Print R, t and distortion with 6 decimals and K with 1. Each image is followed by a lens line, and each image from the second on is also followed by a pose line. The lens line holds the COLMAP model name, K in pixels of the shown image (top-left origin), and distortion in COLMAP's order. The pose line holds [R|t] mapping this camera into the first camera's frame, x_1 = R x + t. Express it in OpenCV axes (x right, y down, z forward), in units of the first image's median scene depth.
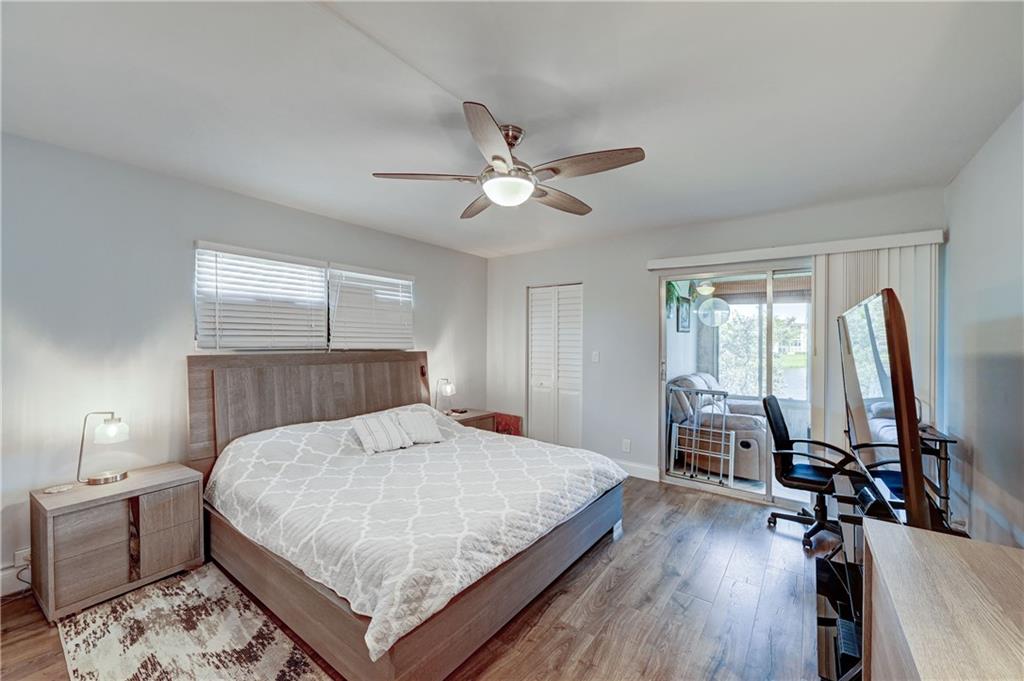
lens RADIAL K [[404.2, 0, 512.0], [0, 404.2, 340.5], [0, 0, 1]] dist [0.000605, -0.000014]
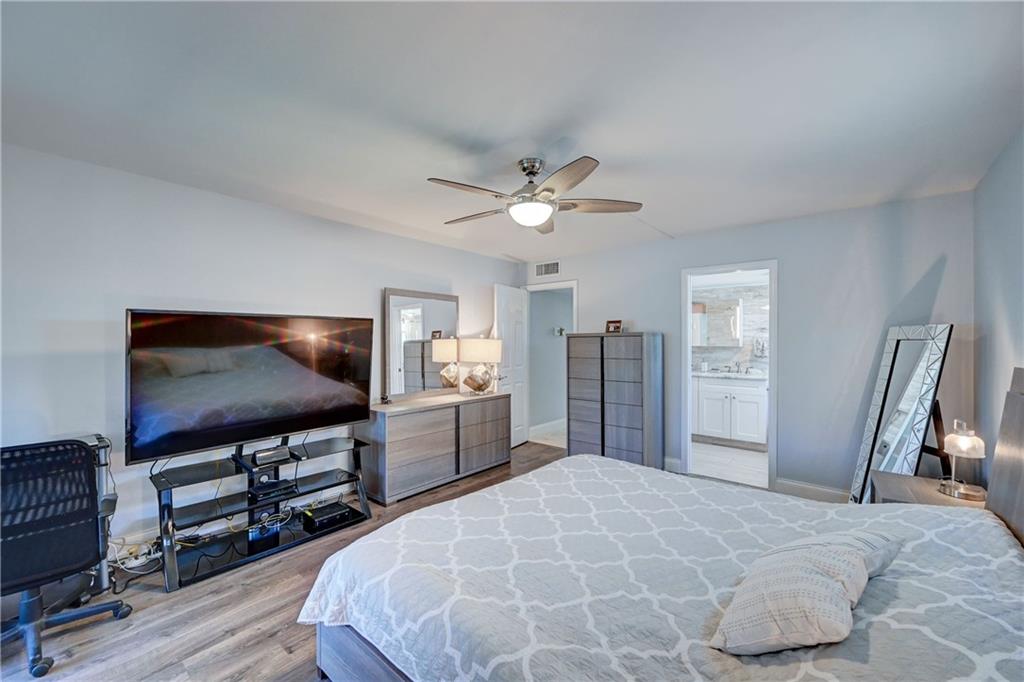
lens RADIAL K [[404.2, 0, 512.0], [0, 404.2, 341.0], [0, 0, 1]] dist [0.000605, -0.000014]
pose [[-0.997650, -0.006112, 0.068250, -0.033349], [-0.006199, 0.999980, -0.001059, -0.000068], [-0.068243, -0.001479, -0.997668, 1.489449]]
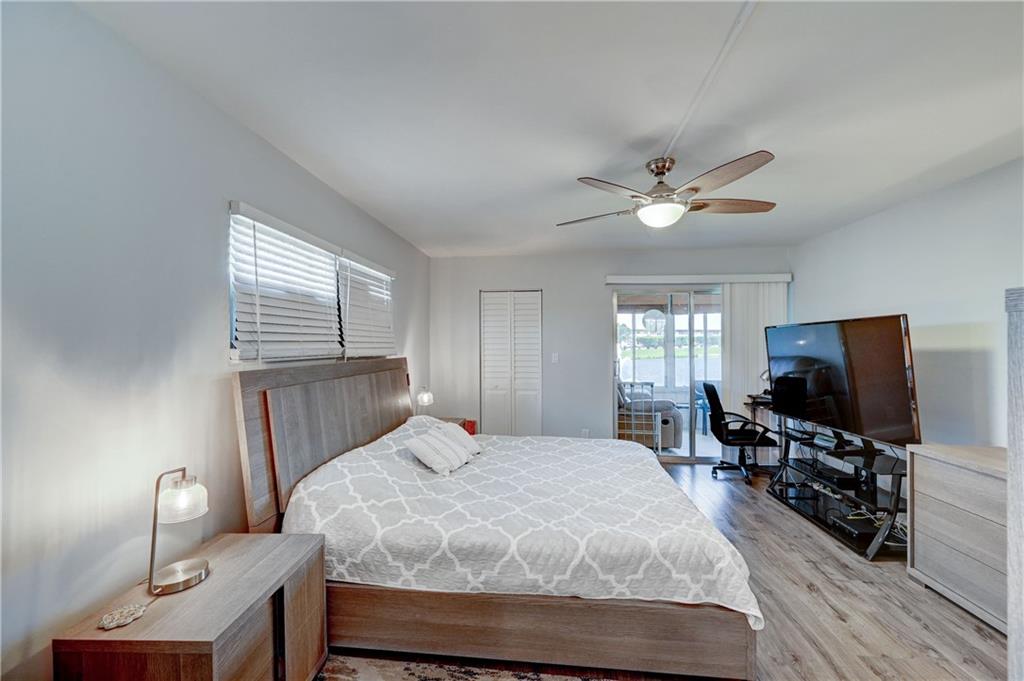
lens RADIAL K [[404.2, 0, 512.0], [0, 404.2, 340.5], [0, 0, 1]] dist [0.000605, -0.000014]
pose [[0.858052, -0.004657, 0.513541, -0.654220], [0.006954, 0.999973, -0.002551, -0.008406], [-0.513515, 0.005760, 0.858061, 0.162302]]
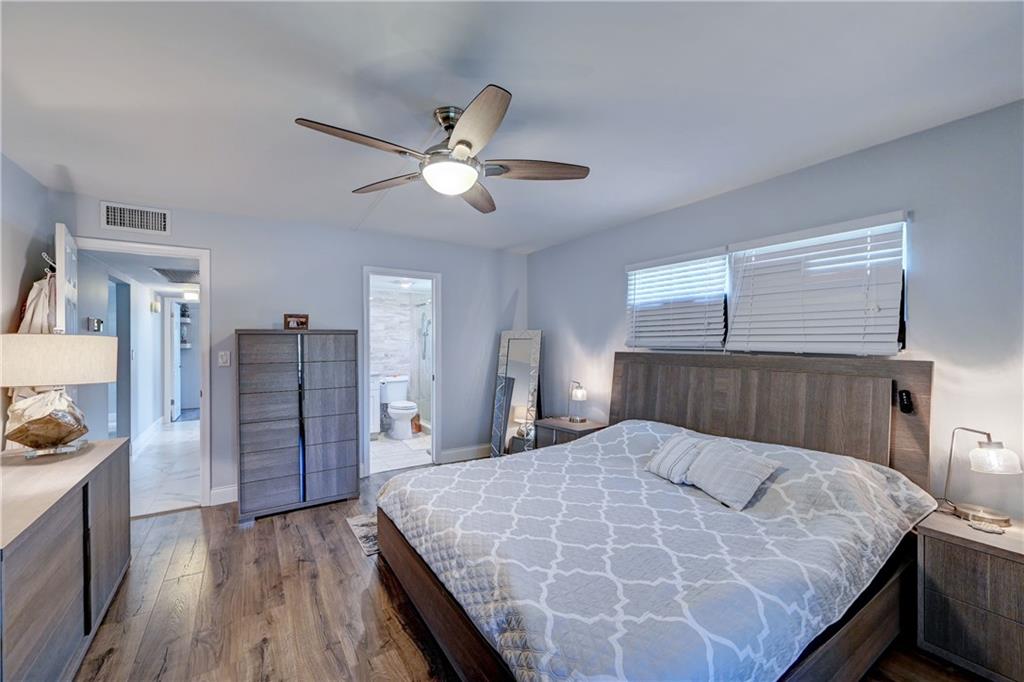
lens RADIAL K [[406.8, 0, 502.8], [0, 406.8, 340.4], [0, 0, 1]] dist [-0.000972, -0.000050]
pose [[-0.360168, -0.005512, -0.932871, 0.559463], [0.002425, 0.999974, -0.006845, 0.006533], [0.932884, -0.004728, -0.360145, 0.988903]]
